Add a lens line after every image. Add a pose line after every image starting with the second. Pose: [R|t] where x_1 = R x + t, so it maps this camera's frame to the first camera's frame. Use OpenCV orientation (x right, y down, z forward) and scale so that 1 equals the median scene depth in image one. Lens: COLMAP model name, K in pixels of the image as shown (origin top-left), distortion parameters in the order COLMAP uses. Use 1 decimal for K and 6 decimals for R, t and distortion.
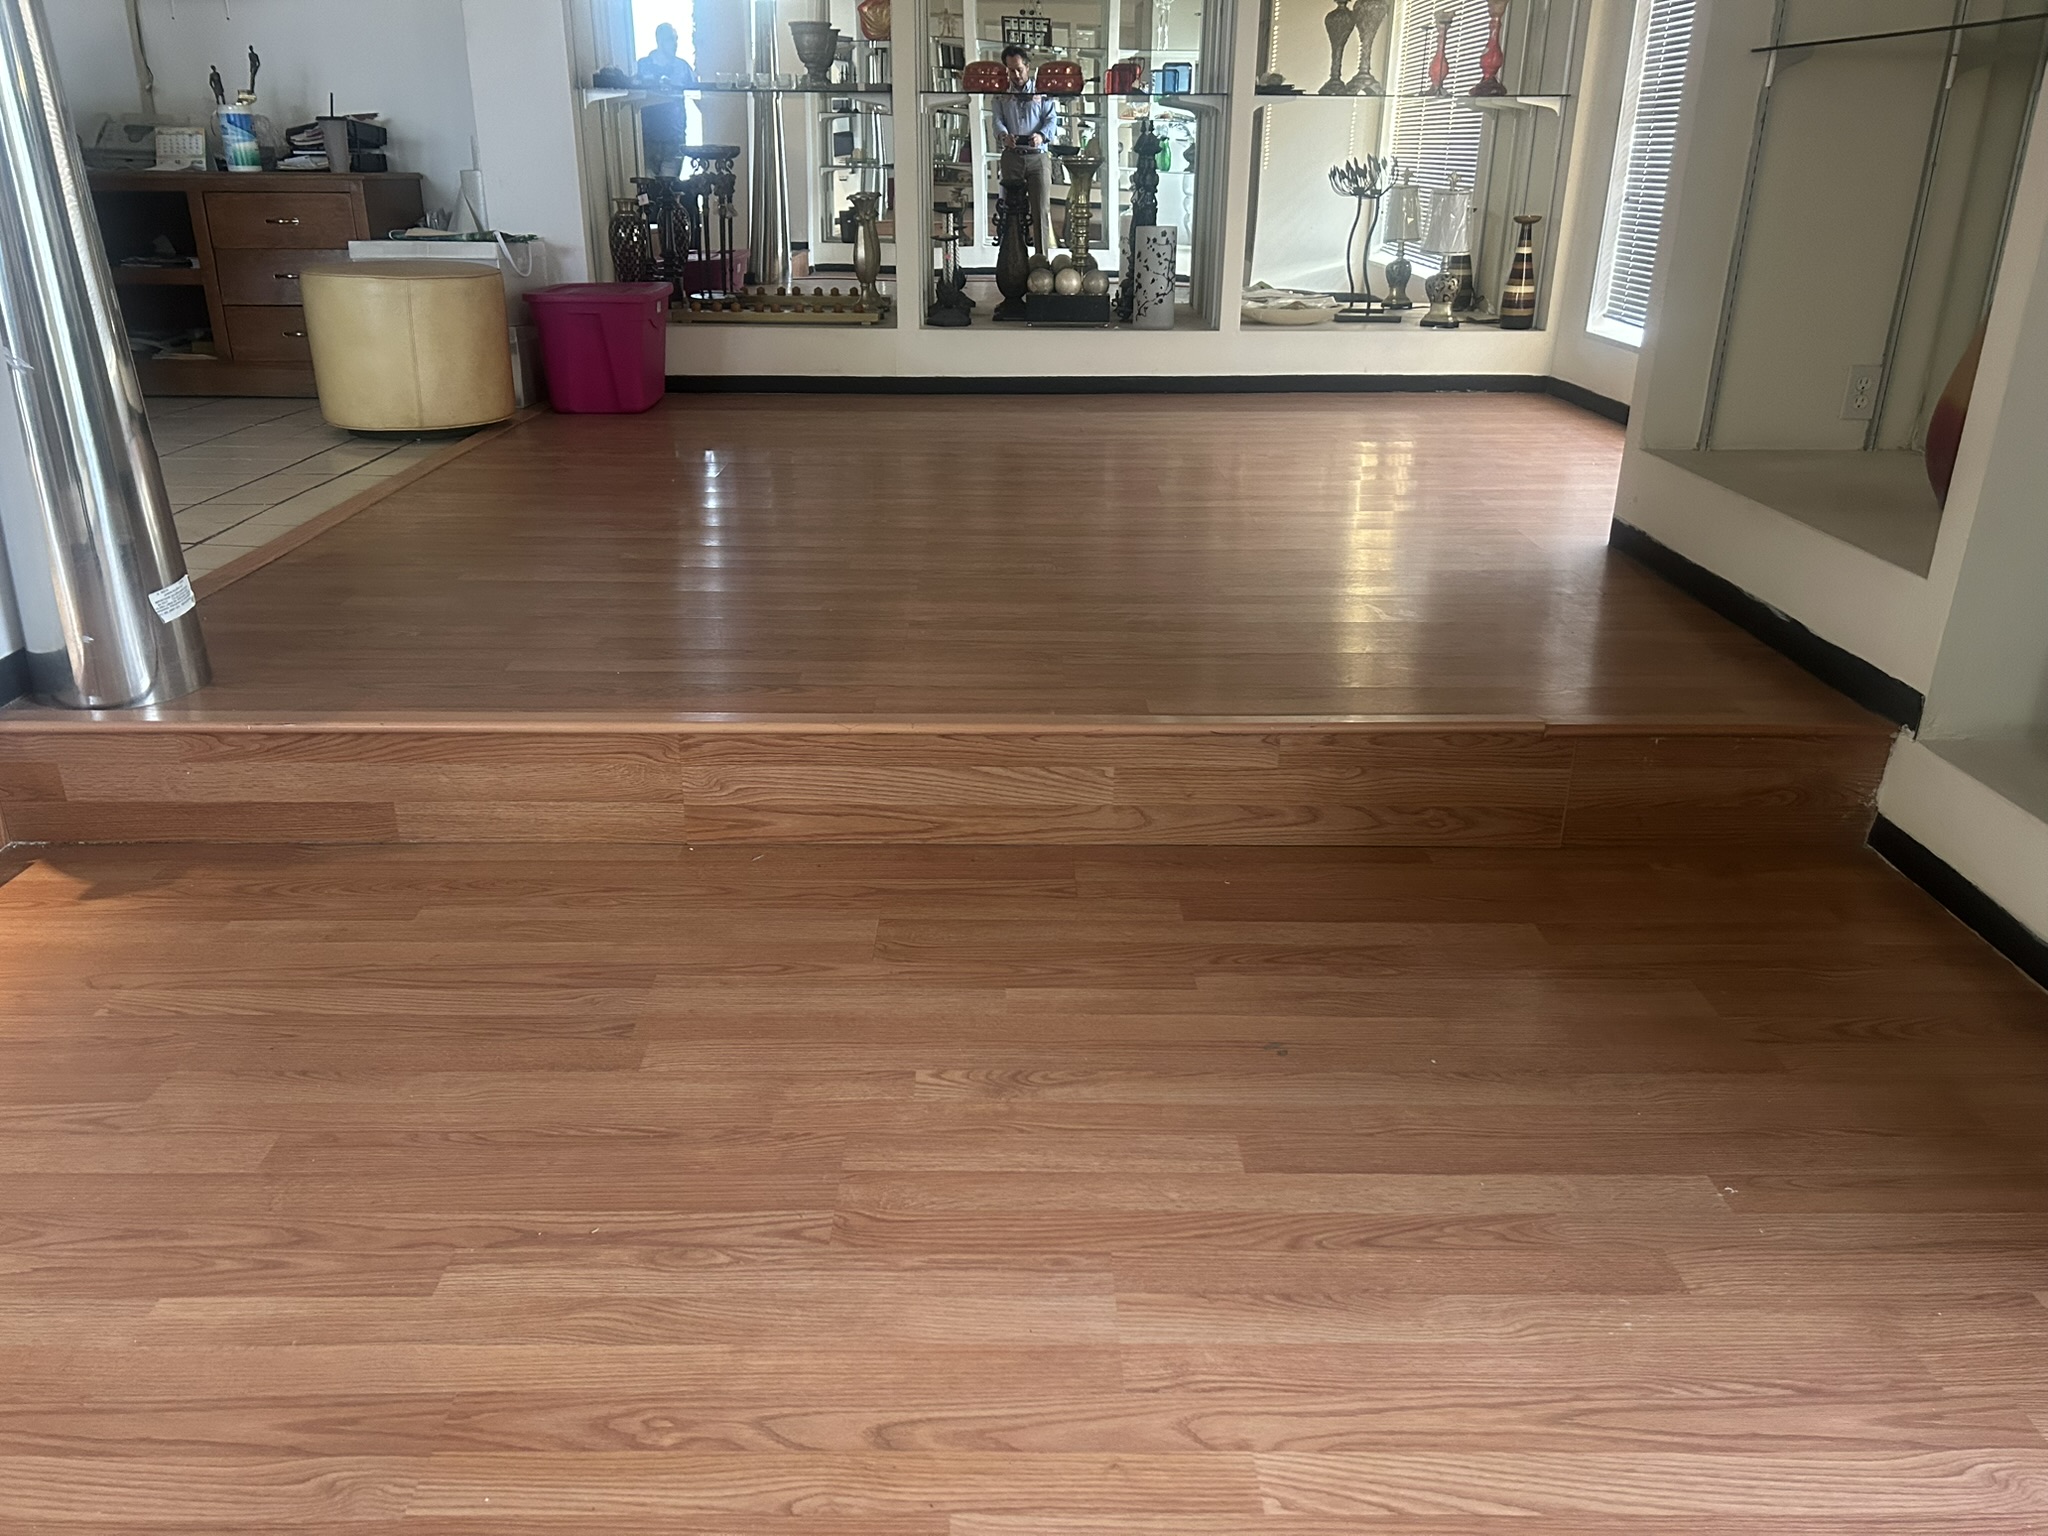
lens RADIAL K [[1550.3, 0, 1017.9], [0, 1550.3, 767.5], [0, 0, 1]] dist [0.051171, -0.057183]
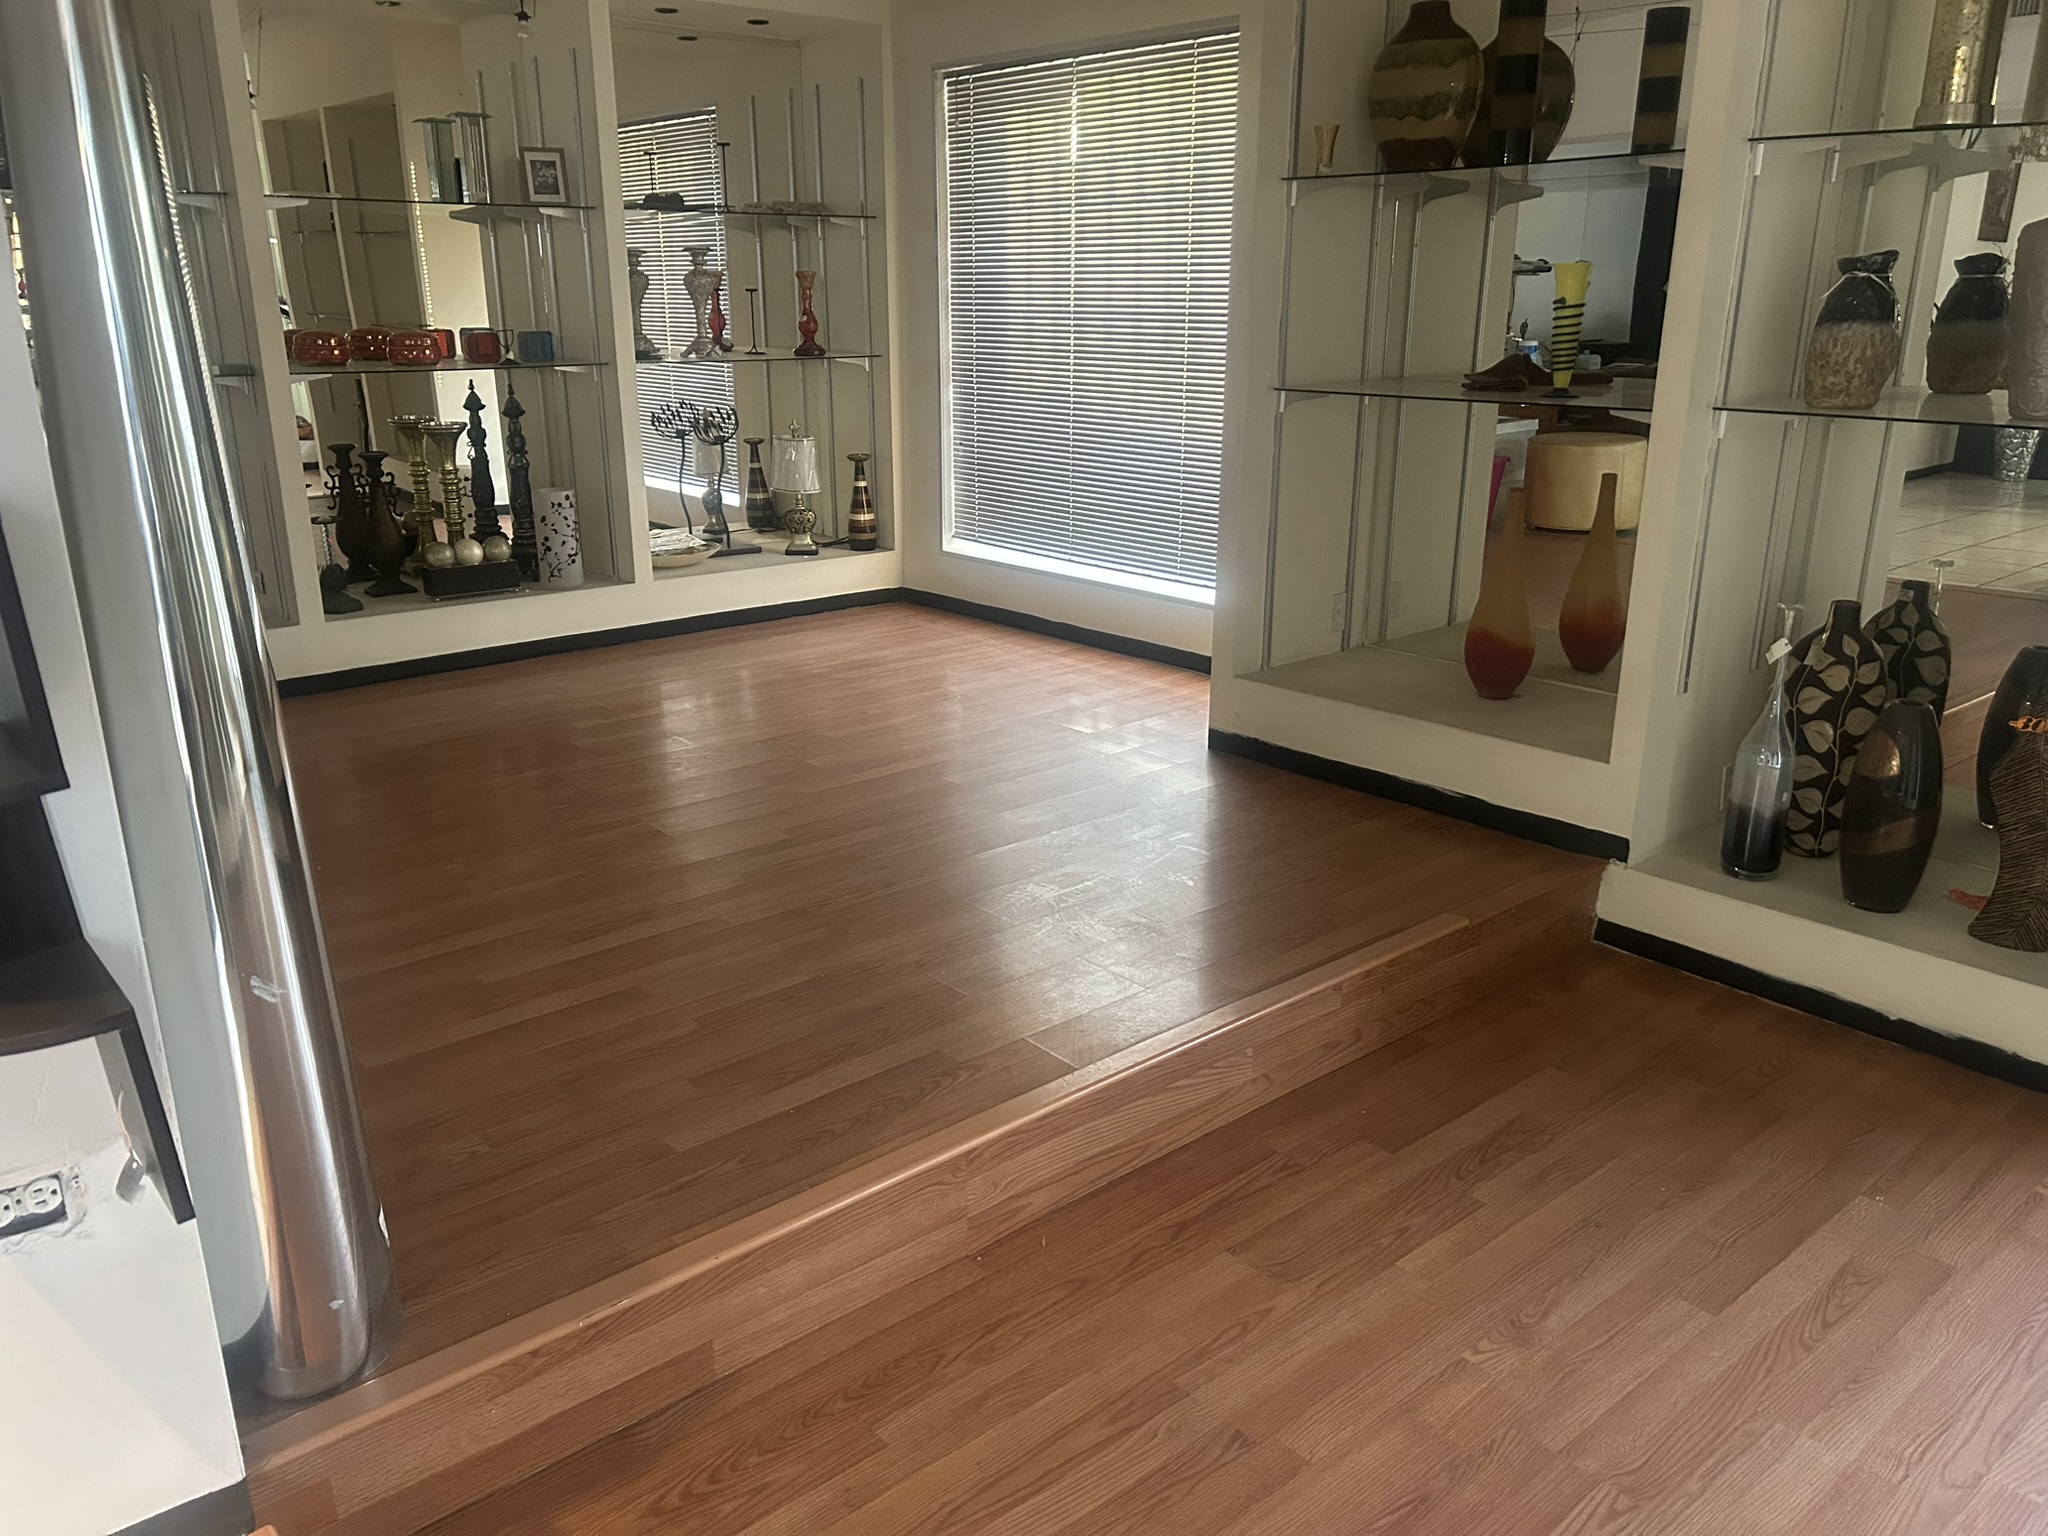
lens RADIAL K [[1550.3, 0, 1019.0], [0, 1550.3, 768.4], [0, 0, 1]] dist [0.051171, -0.057183]
pose [[0.759273, -0.197510, 0.620076, -0.756946], [0.242152, 0.970158, 0.012510, -0.262068], [-0.604043, 0.140654, 0.784442, 0.156525]]
